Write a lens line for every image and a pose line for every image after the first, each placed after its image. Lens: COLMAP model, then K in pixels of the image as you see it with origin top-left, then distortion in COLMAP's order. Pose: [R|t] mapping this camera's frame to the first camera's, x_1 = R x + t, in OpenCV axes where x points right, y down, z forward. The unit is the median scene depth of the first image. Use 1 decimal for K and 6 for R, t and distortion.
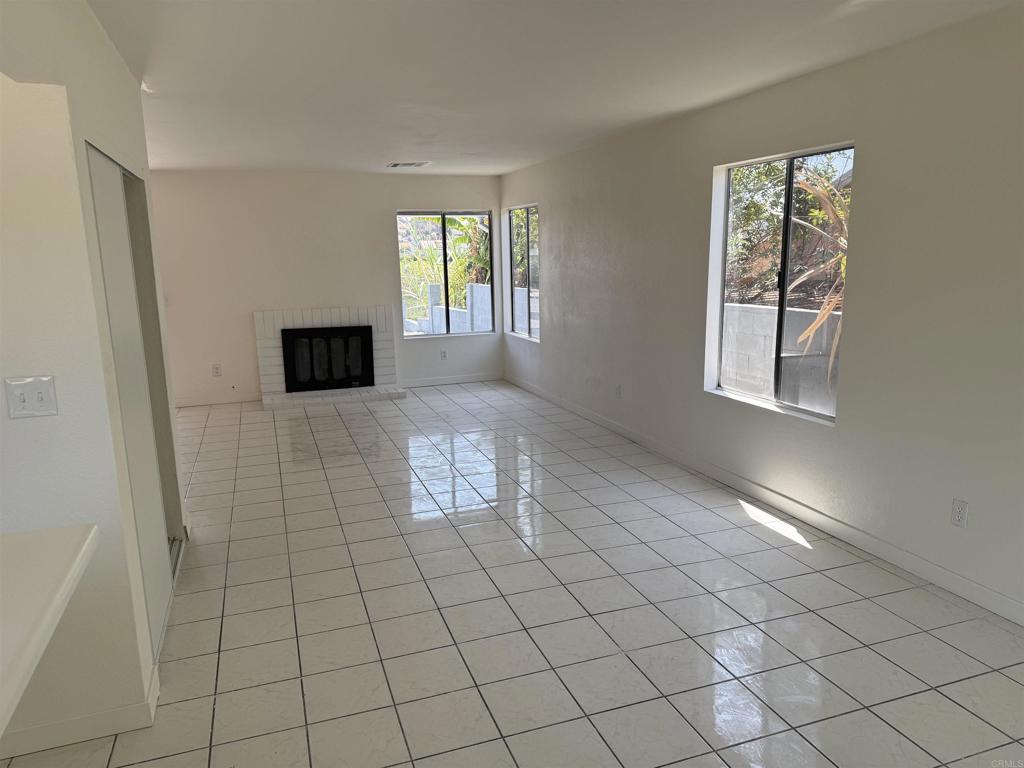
lens RADIAL K [[716.1, 0, 512.0], [0, 716.1, 384.0], [0, 0, 1]] dist [0.154034, -0.243217]
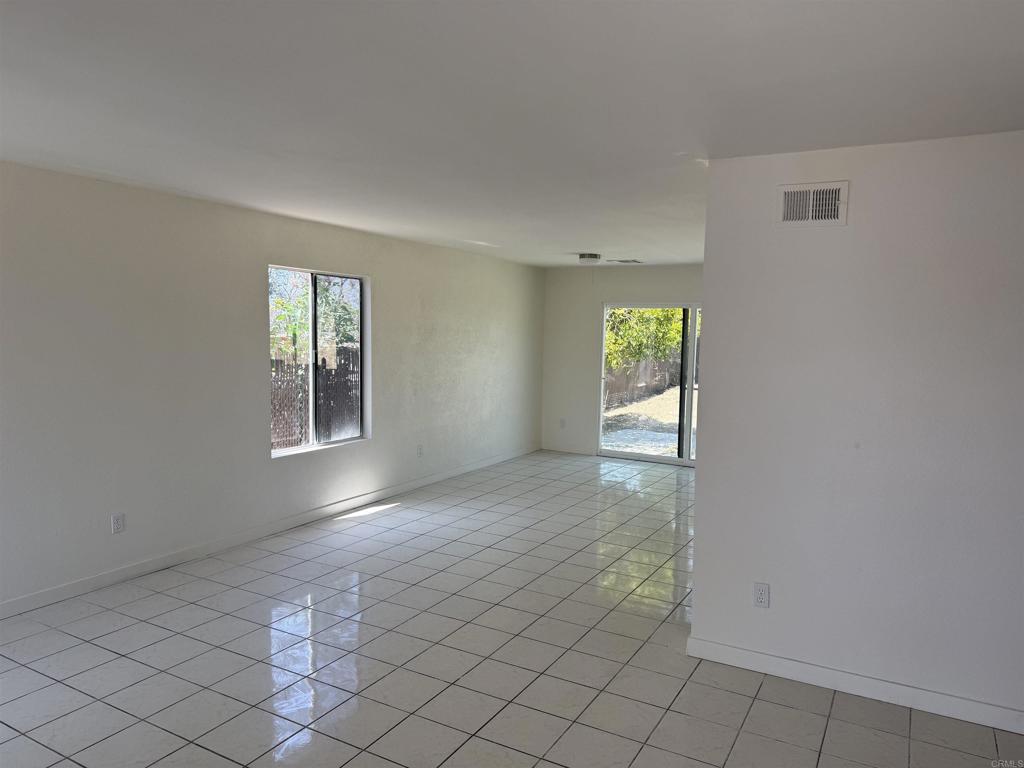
lens RADIAL K [[716.1, 0, 512.0], [0, 716.1, 384.0], [0, 0, 1]] dist [0.154034, -0.243217]
pose [[-0.669054, -0.037909, 0.742246, -0.903869], [0.134122, 0.976143, 0.170751, -0.273069], [-0.731012, 0.213793, -0.648008, 1.602497]]
